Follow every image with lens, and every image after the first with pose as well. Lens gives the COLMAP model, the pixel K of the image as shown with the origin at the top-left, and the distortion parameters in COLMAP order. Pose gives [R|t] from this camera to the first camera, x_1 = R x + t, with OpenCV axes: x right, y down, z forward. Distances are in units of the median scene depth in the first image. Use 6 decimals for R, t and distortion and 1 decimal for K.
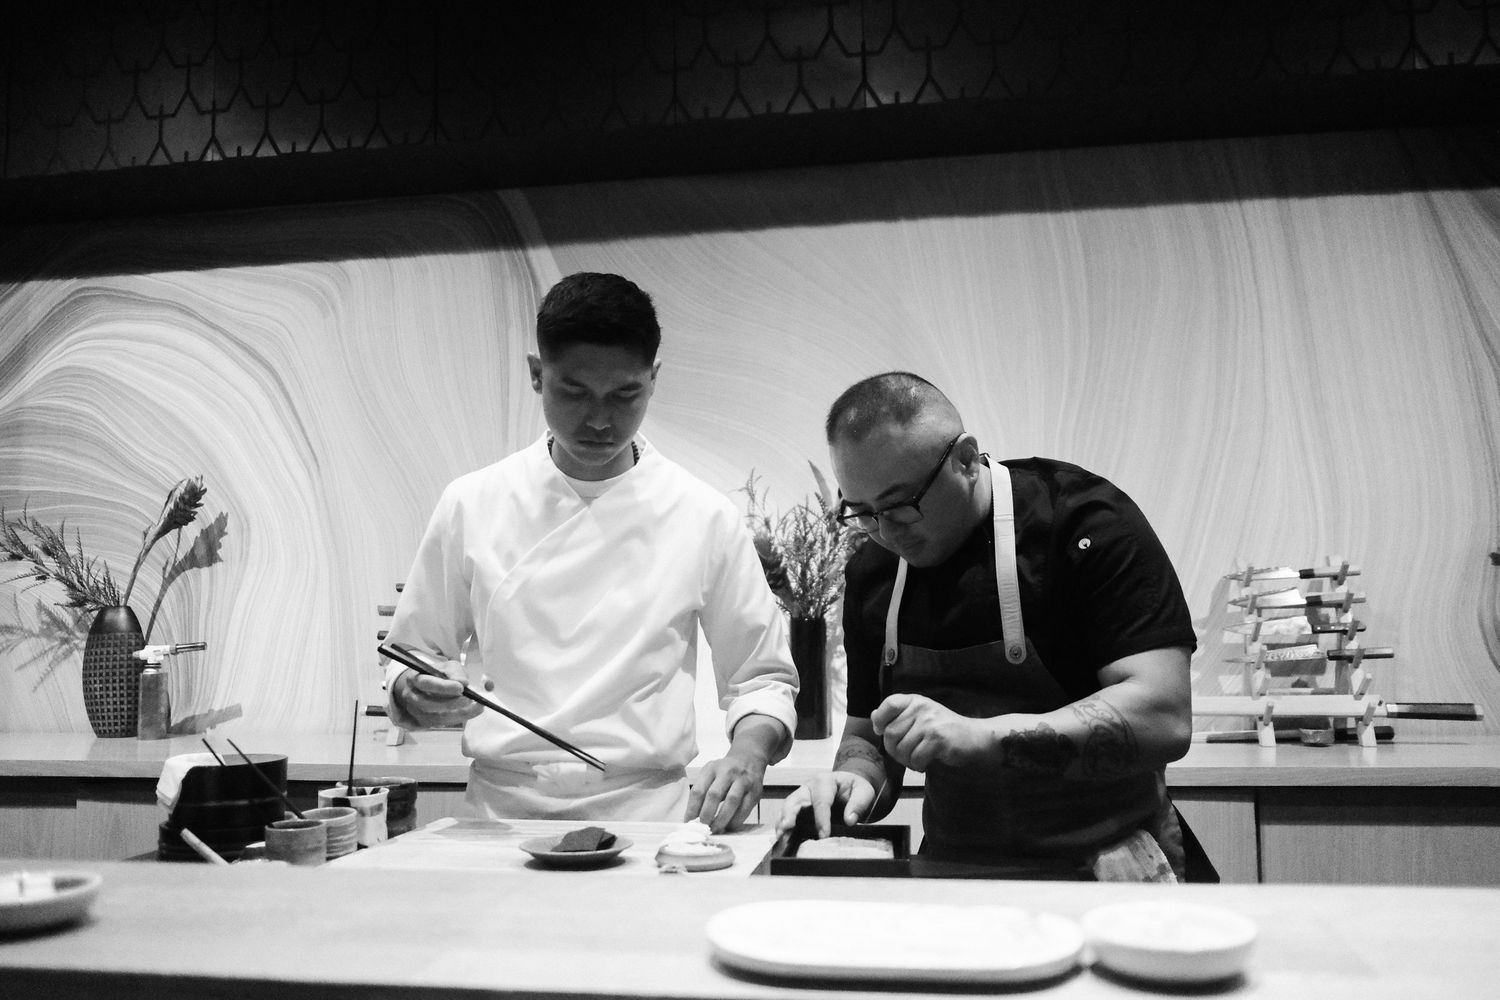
lens RADIAL K [[1276.9, 0, 748.7], [0, 1276.9, 470.6], [0, 0, 1]] dist [-0.035296, 0.002396]
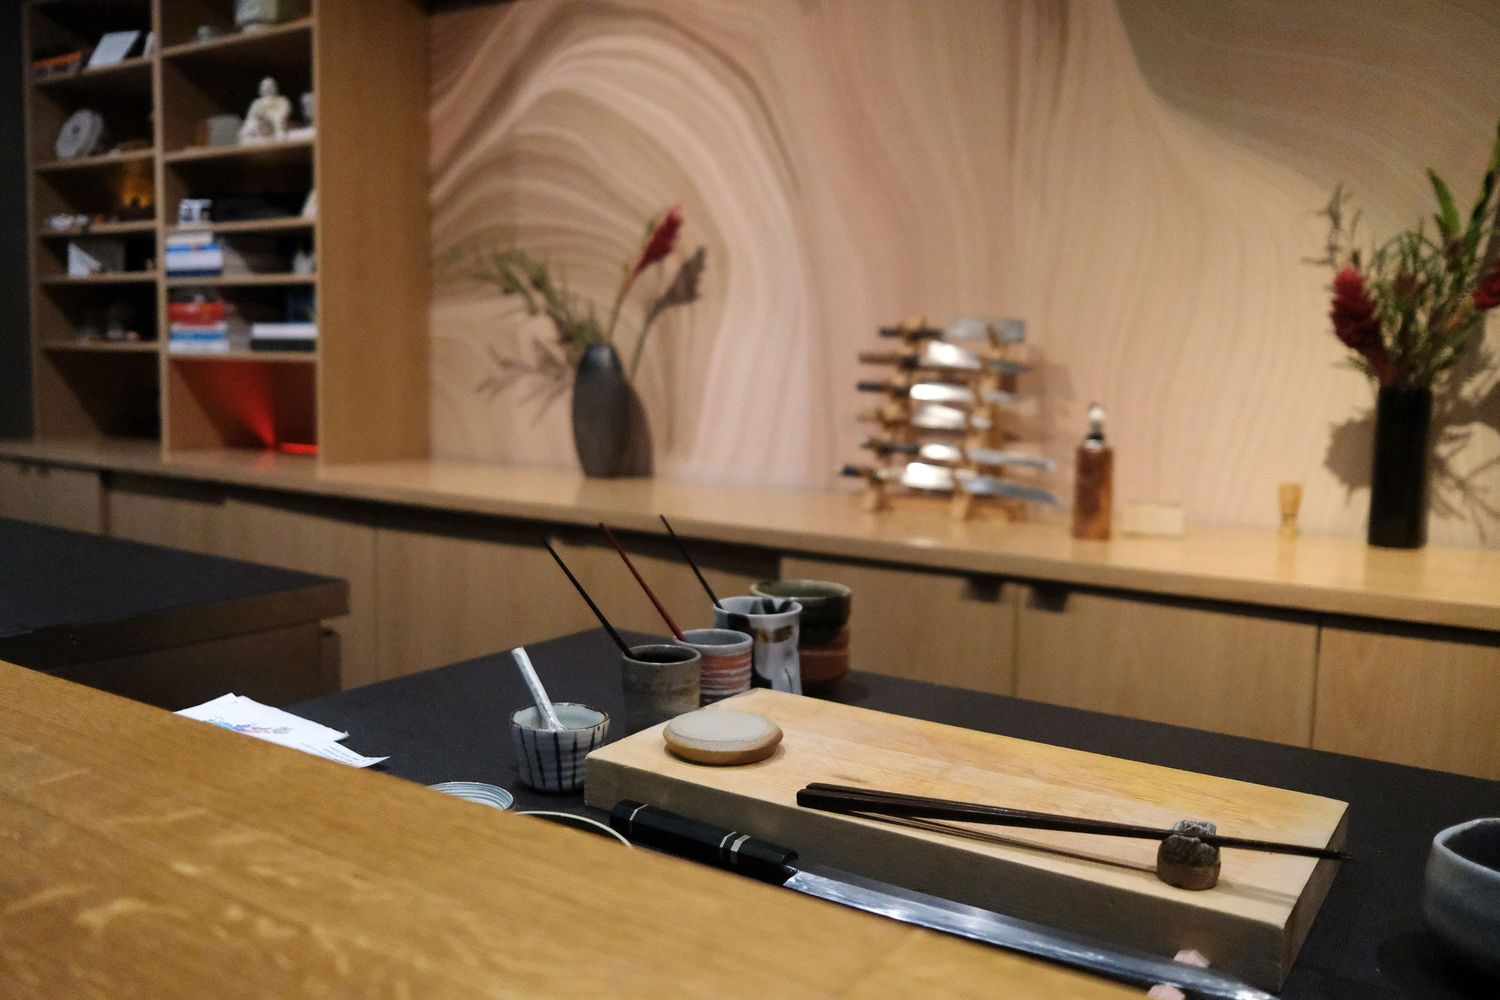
lens RADIAL K [[1276.9, 0, 748.7], [0, 1276.9, 470.6], [0, 0, 1]] dist [-0.035296, 0.002396]
pose [[0.916185, 0.068189, -0.394912, -0.009002], [0.012905, 0.979887, 0.199134, 0.010426], [0.400548, -0.187540, 0.896878, 0.163568]]
